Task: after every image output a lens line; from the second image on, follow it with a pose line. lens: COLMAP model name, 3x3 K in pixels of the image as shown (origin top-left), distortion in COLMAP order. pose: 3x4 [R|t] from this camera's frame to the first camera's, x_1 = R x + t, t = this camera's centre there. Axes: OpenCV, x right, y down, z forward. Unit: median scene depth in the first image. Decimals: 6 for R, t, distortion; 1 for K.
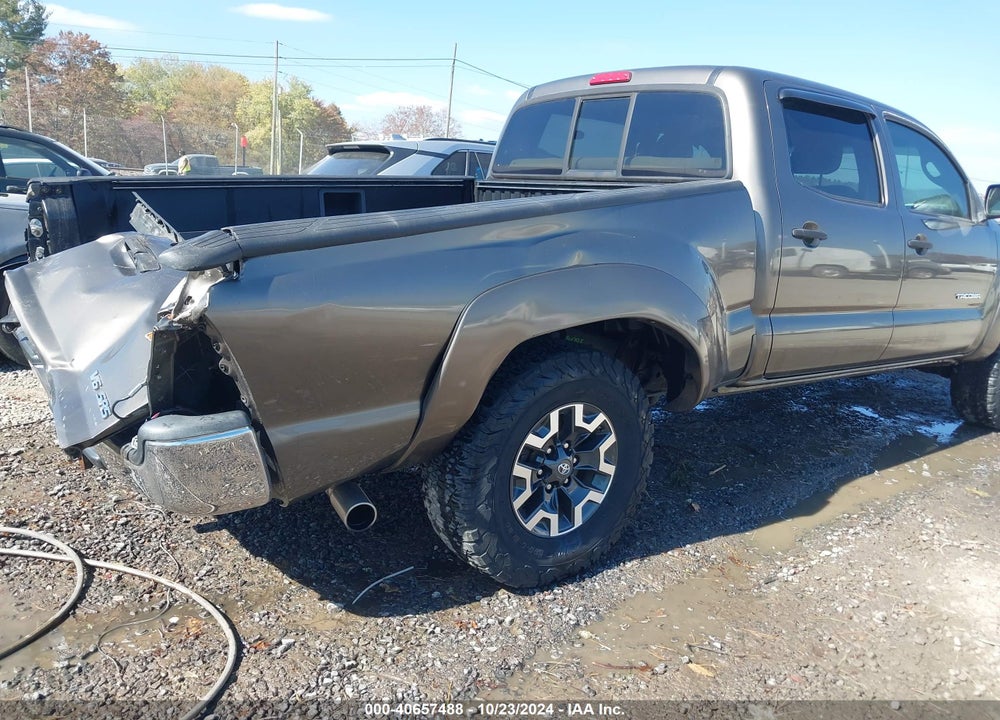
lens RADIAL K [[801.0, 0, 500.0], [0, 801.0, 360.0], [0, 0, 1]] dist [-0.004488, -0.014452]
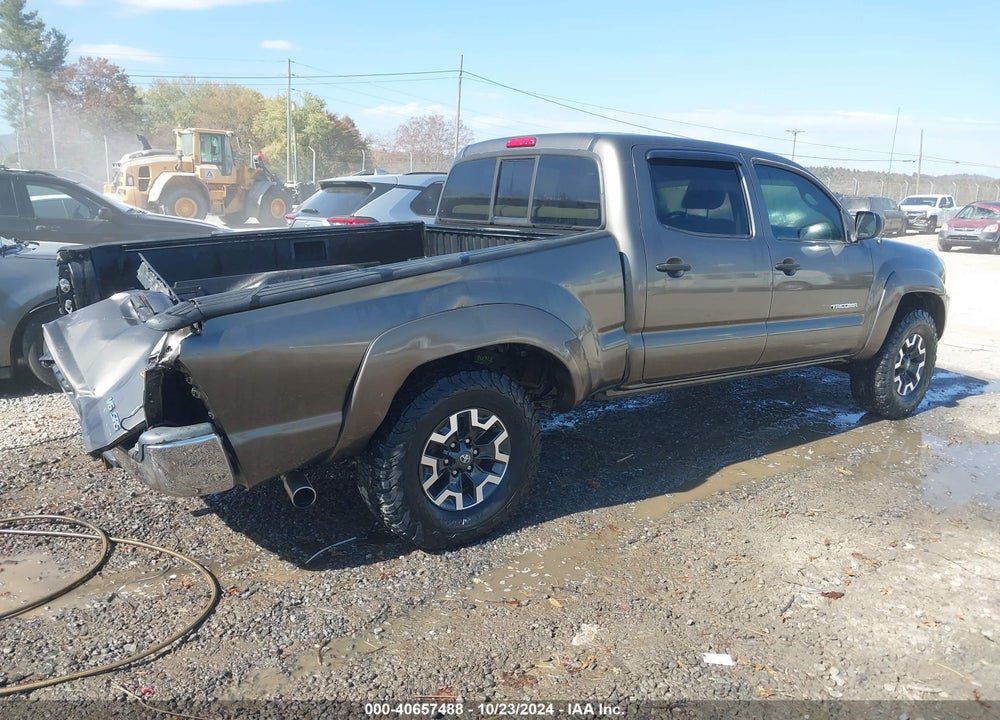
lens RADIAL K [[801.9, 0, 500.0], [0, 801.9, 360.0], [0, 0, 1]] dist [0.019003, -0.047277]
pose [[0.998962, -0.032872, -0.031547, 0.185134], [0.032777, 0.999457, -0.003503, -0.020073], [0.031645, 0.002465, 0.999496, -0.320419]]
